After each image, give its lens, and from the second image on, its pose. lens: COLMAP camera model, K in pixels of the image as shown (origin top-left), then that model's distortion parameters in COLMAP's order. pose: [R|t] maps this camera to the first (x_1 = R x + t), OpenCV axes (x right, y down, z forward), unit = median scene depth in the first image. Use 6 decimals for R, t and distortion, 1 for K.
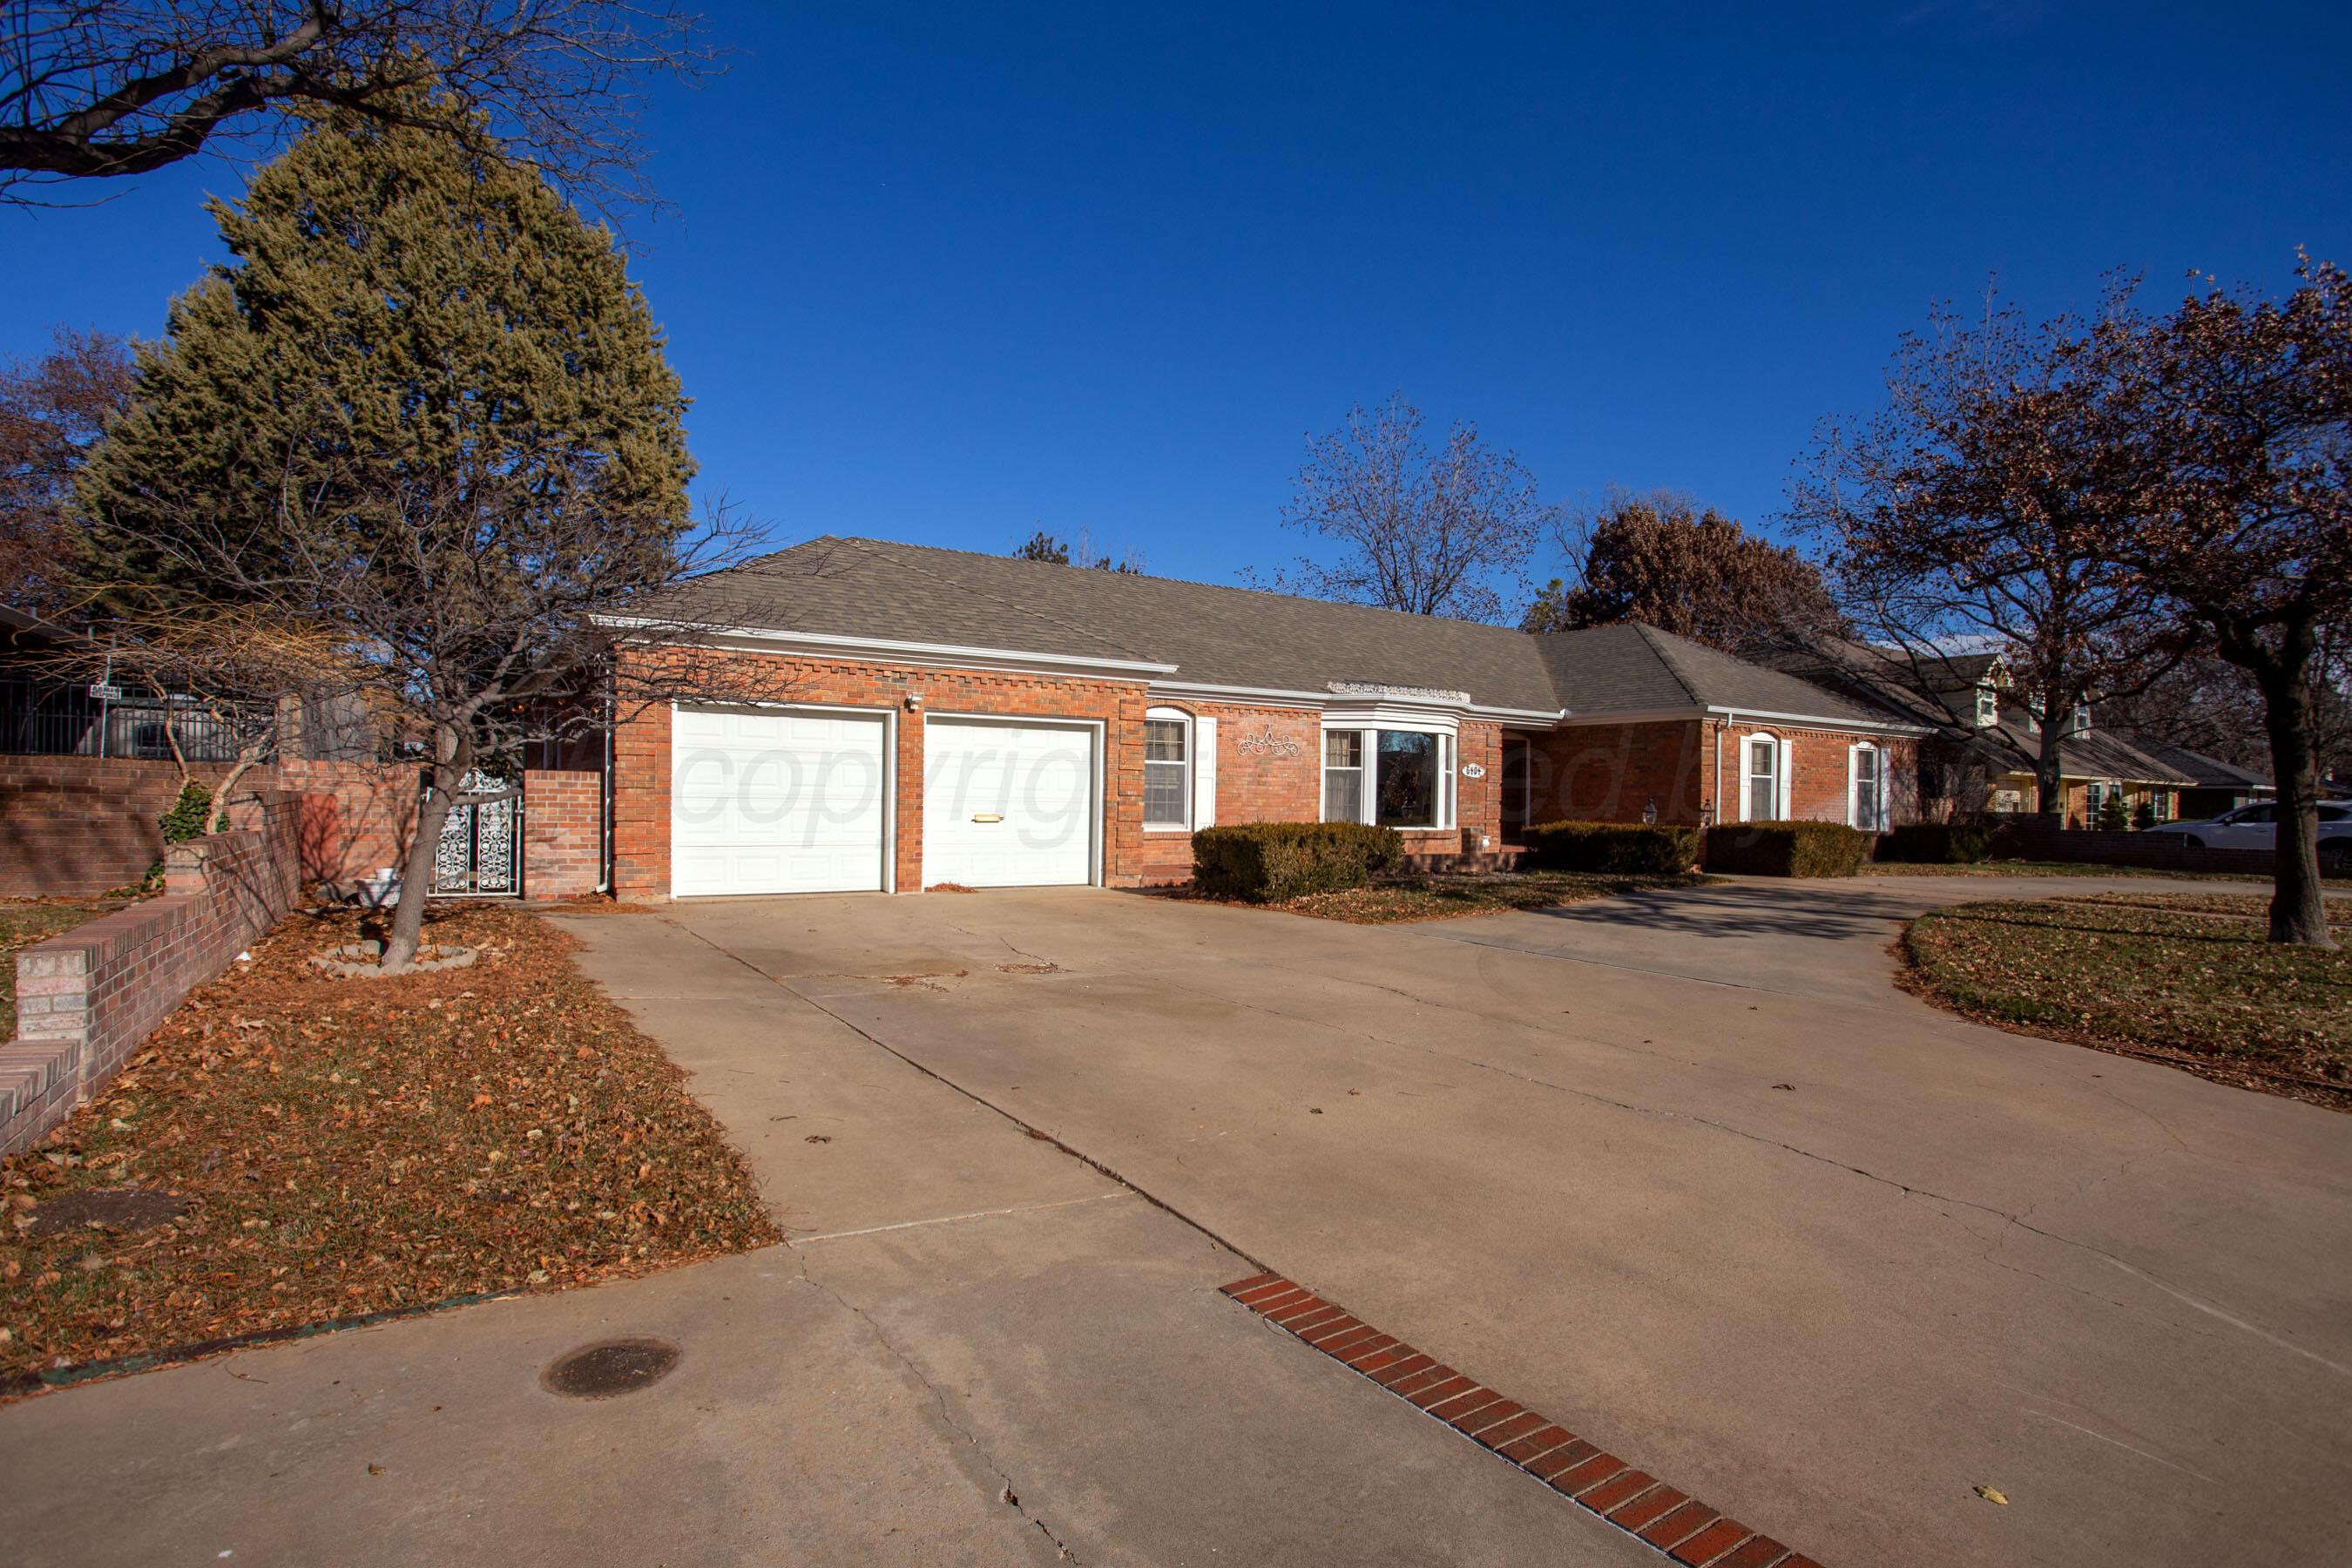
lens RADIAL K [[1162.2, 0, 1185.9], [0, 1162.2, 788.2], [0, 0, 1]] dist [-0.015919, 0.003172]
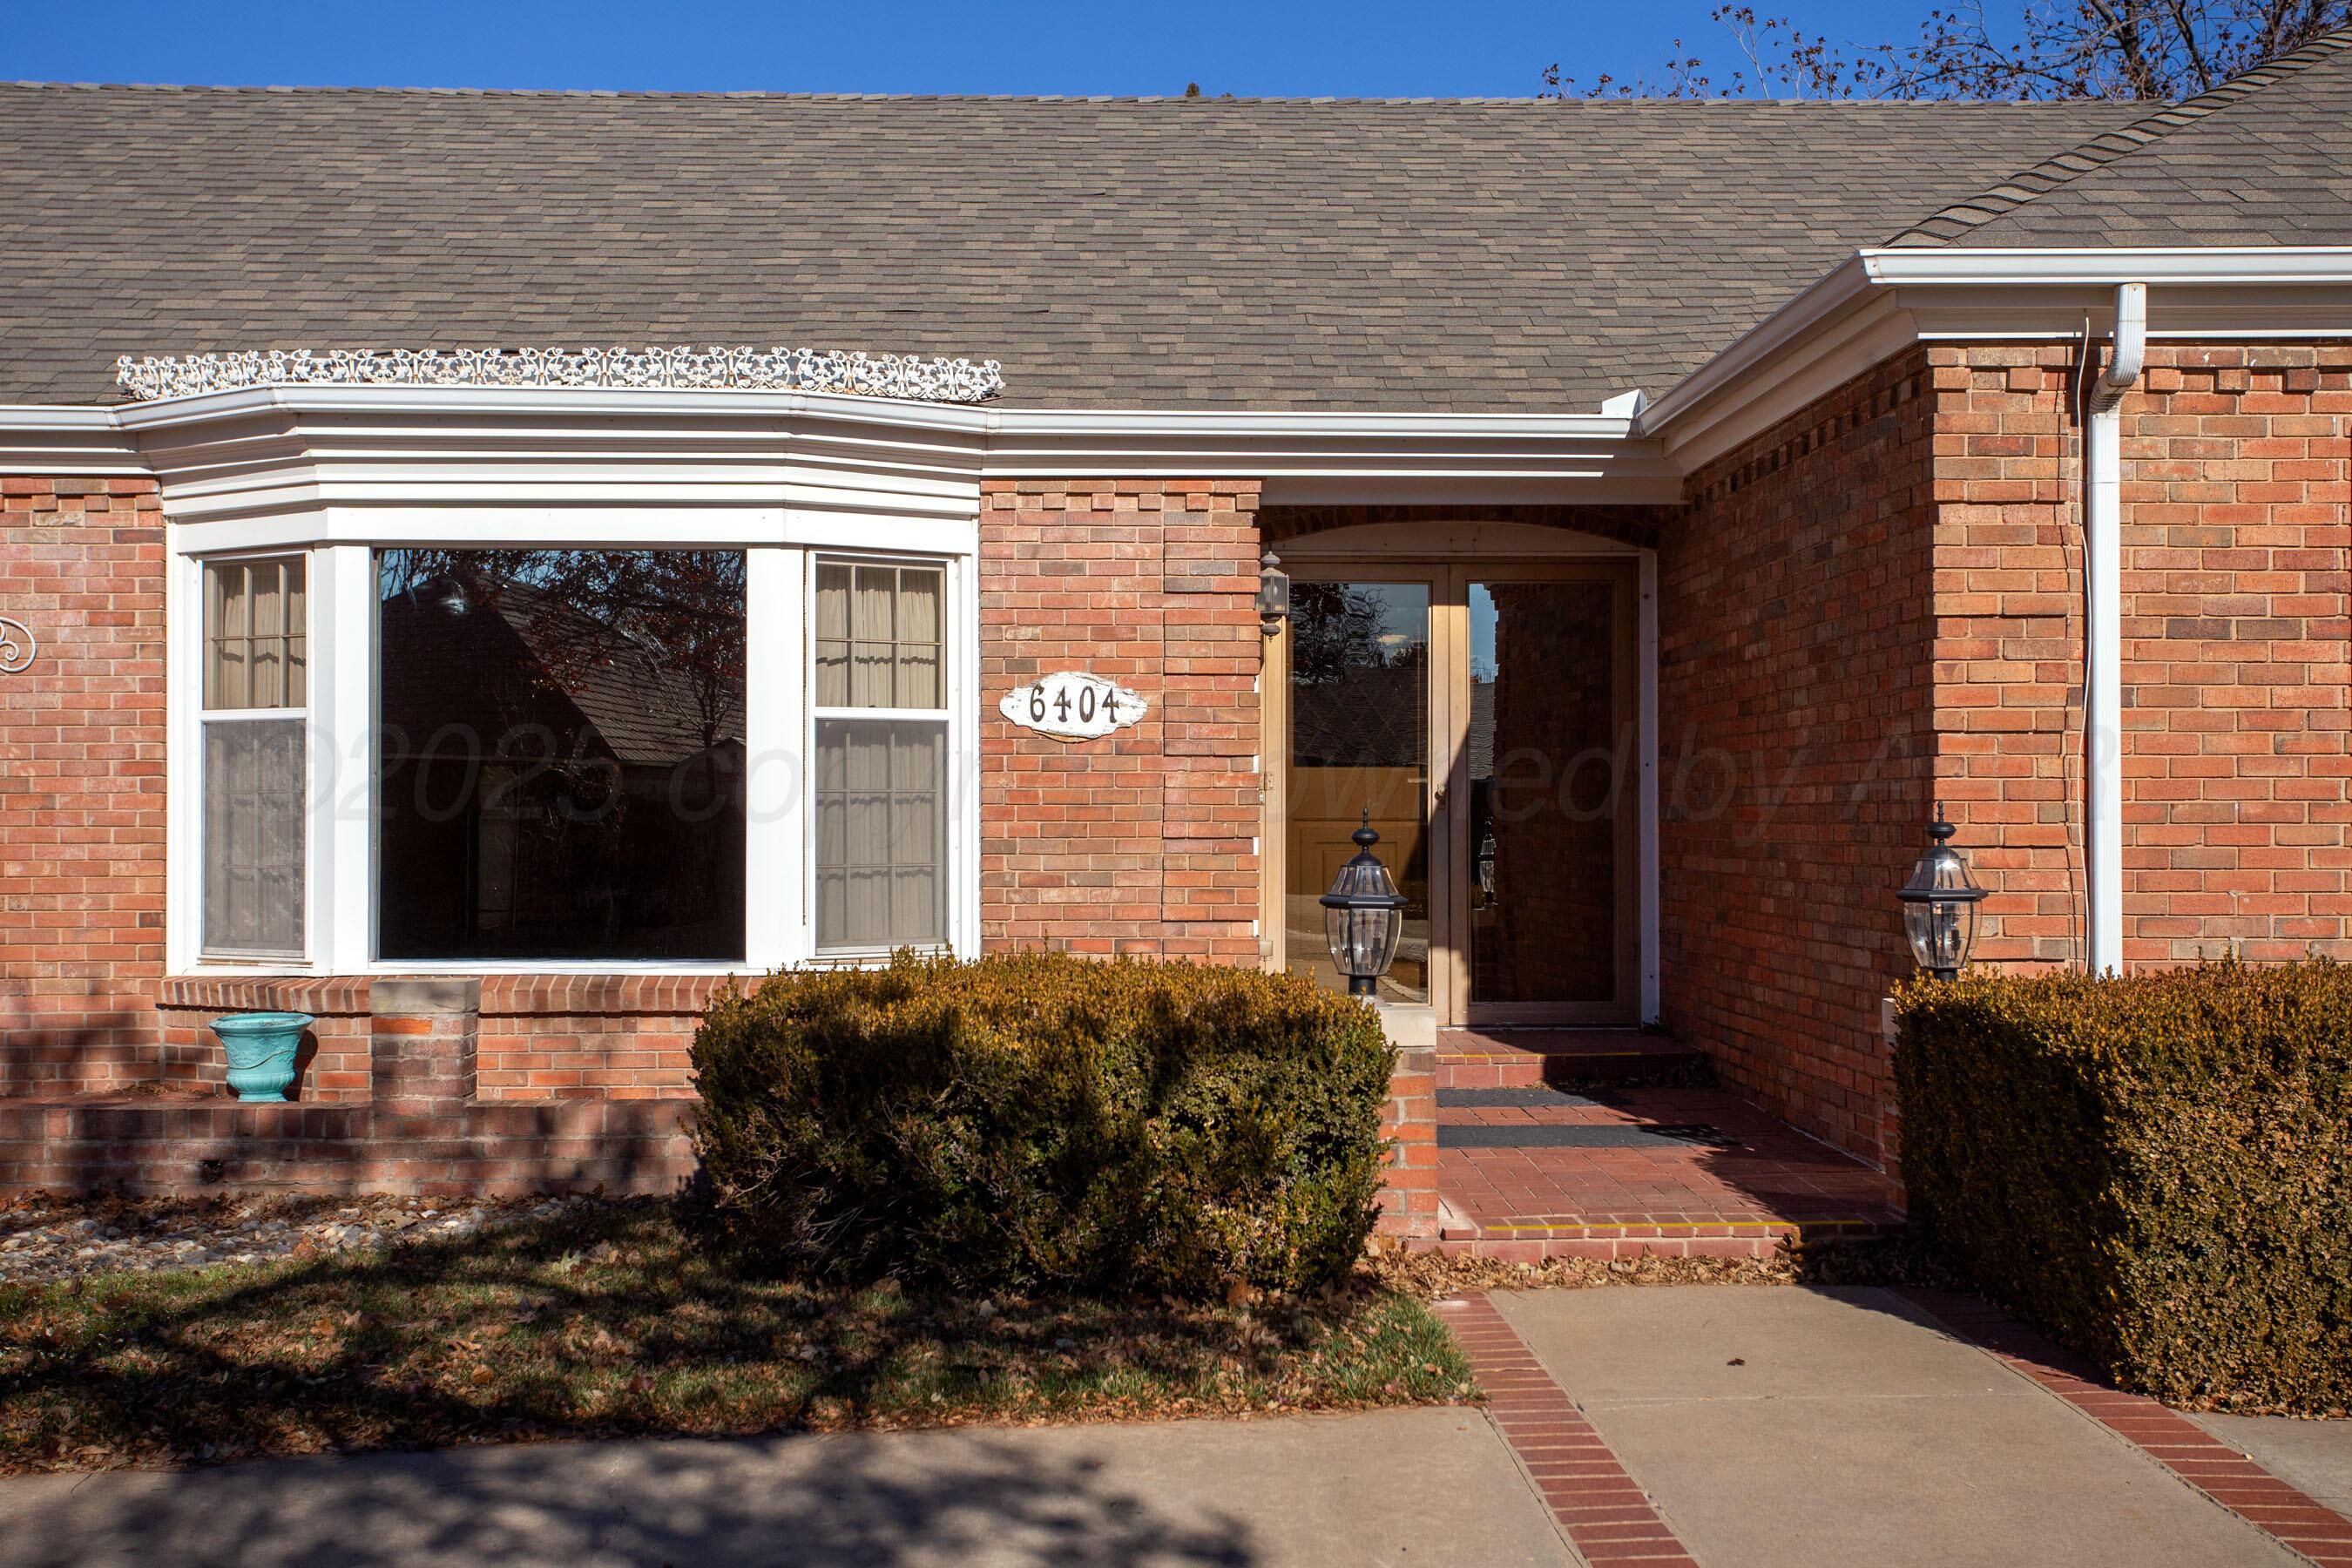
lens RADIAL K [[2596.7, 0, 1177.6], [0, 2596.7, 777.3], [0, 0, 1]] dist [0.054877, 0.000000]
pose [[0.838455, -0.025516, -0.544373, 0.588218], [0.018494, 0.999660, -0.018371, 0.009420], [0.544657, 0.005336, 0.838642, 0.651056]]
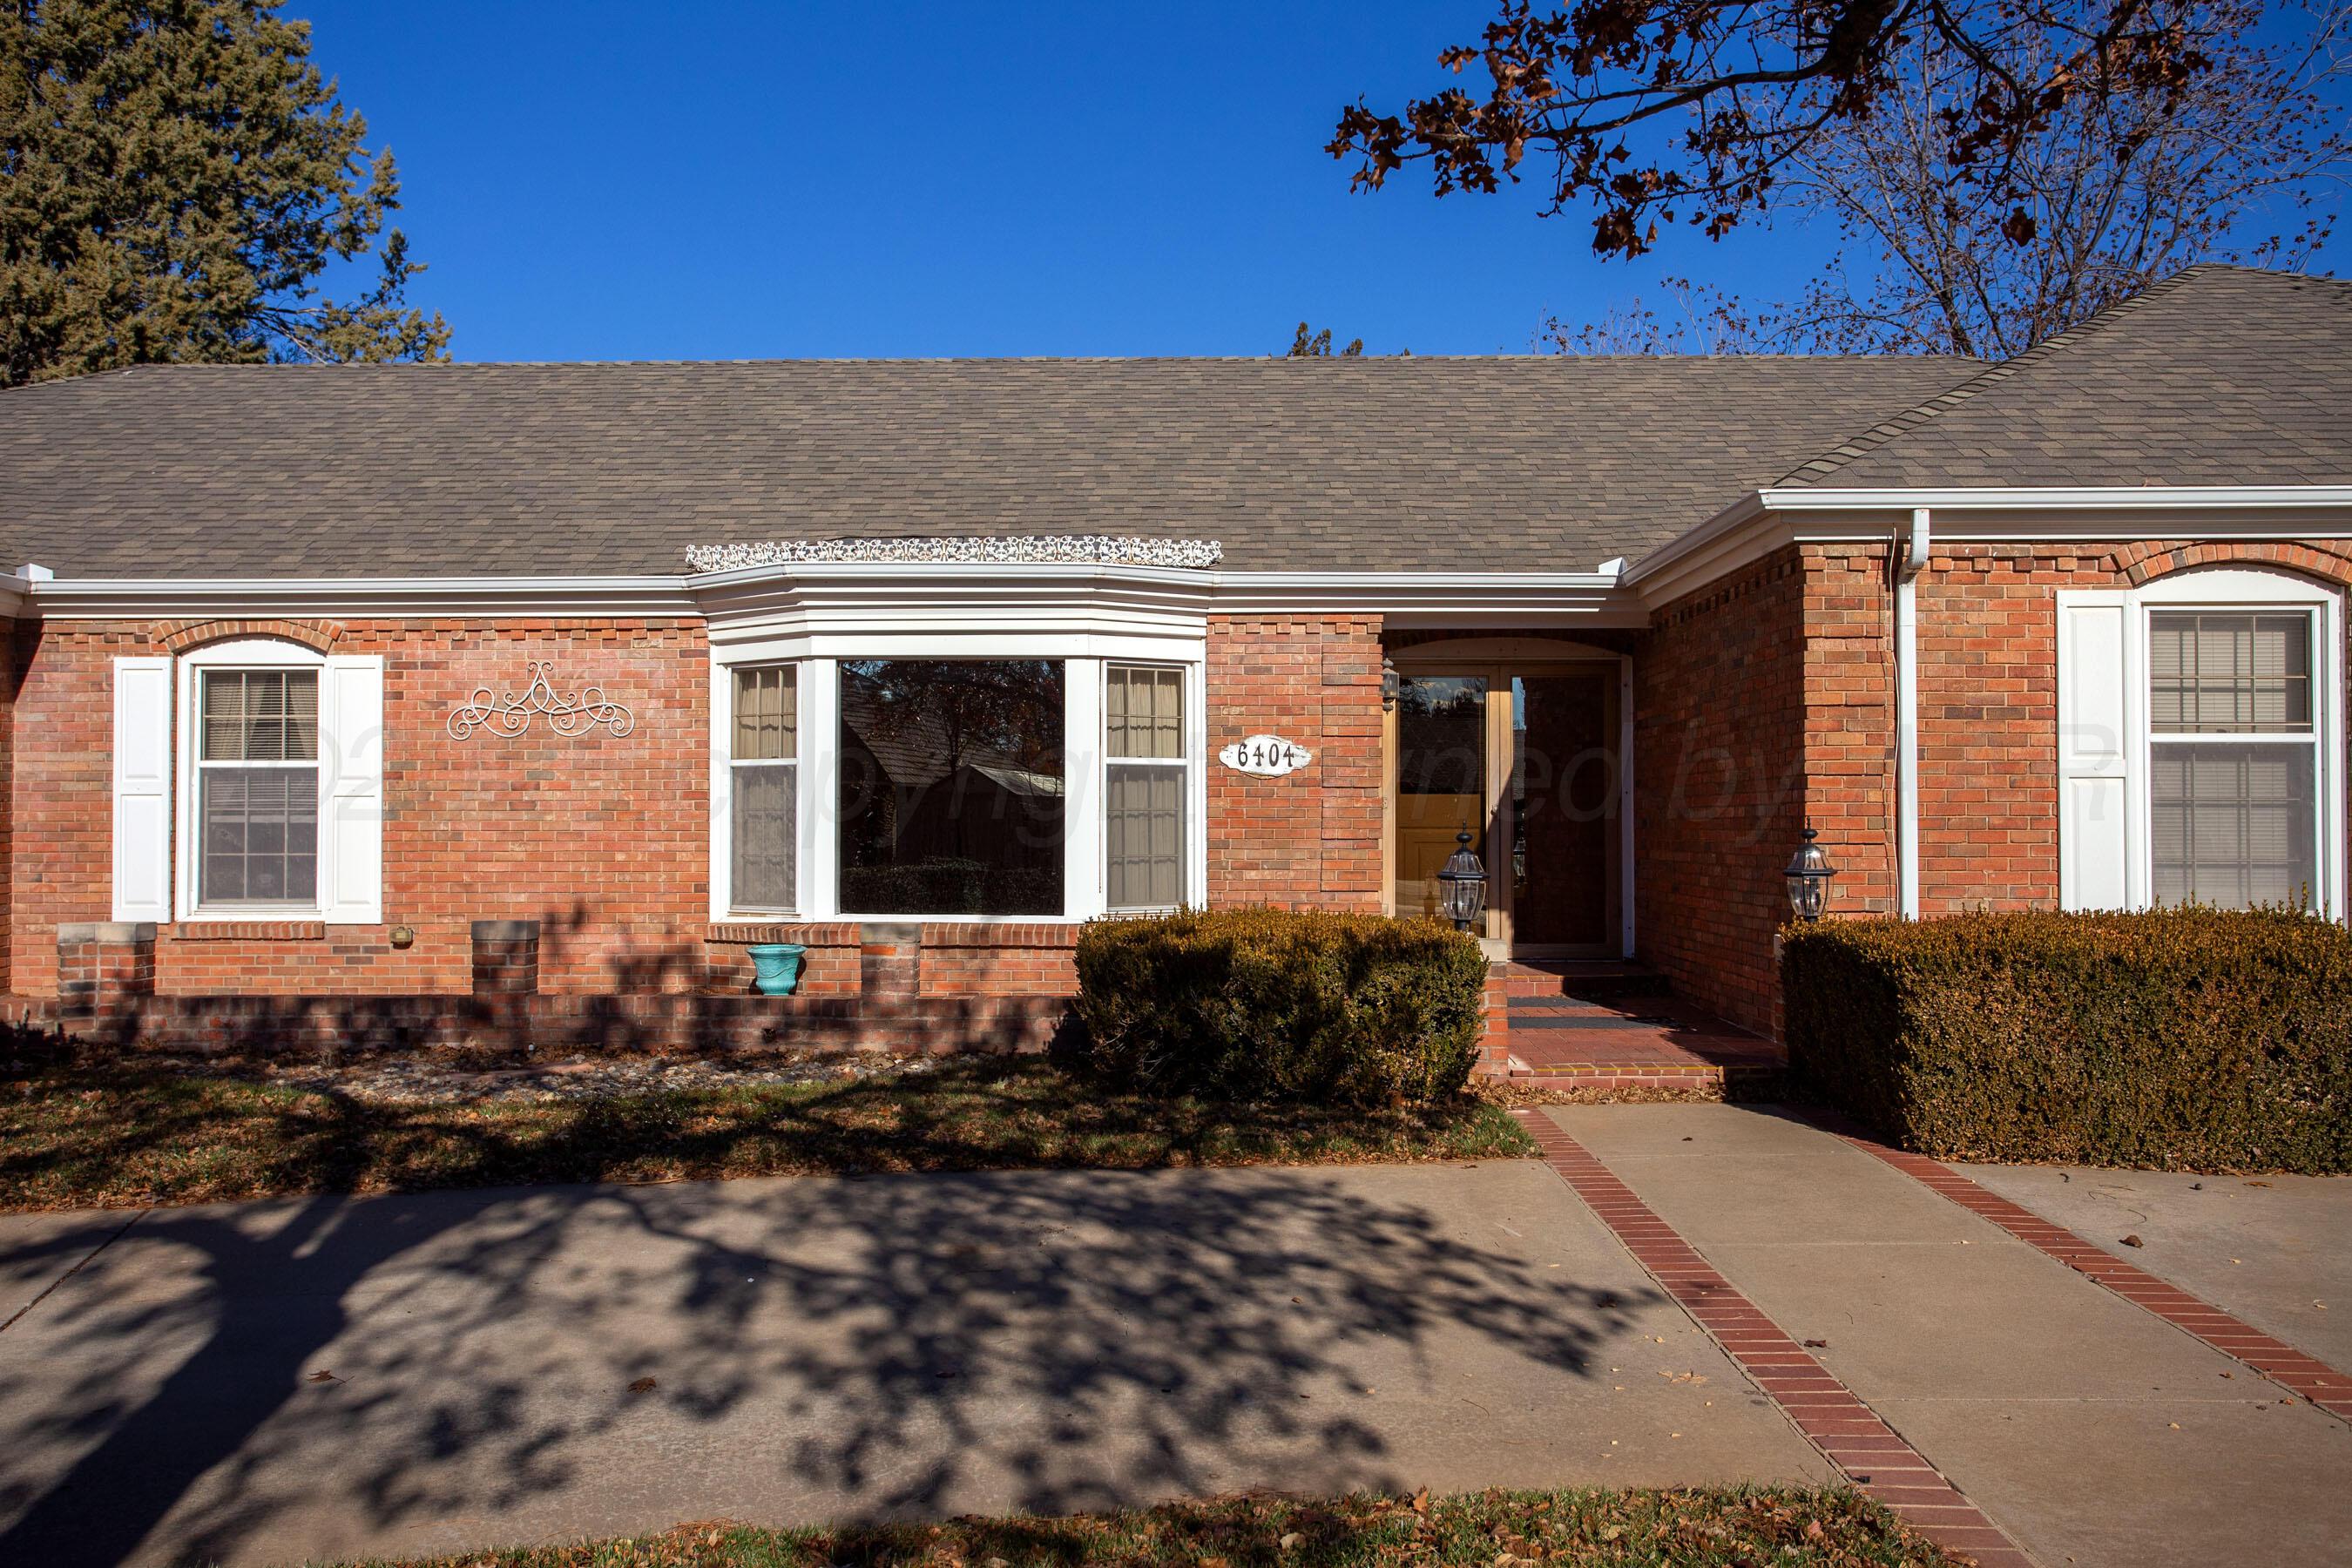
lens RADIAL K [[1894.7, 0, 1185.8], [0, 1894.7, 780.0], [0, 0, 1]] dist [-0.006106, 0.007250]
pose [[0.814408, -0.030987, -0.579465, 0.619470], [0.018034, 0.999442, -0.028099, 0.009314], [0.580012, 0.012434, 0.814513, 0.563343]]
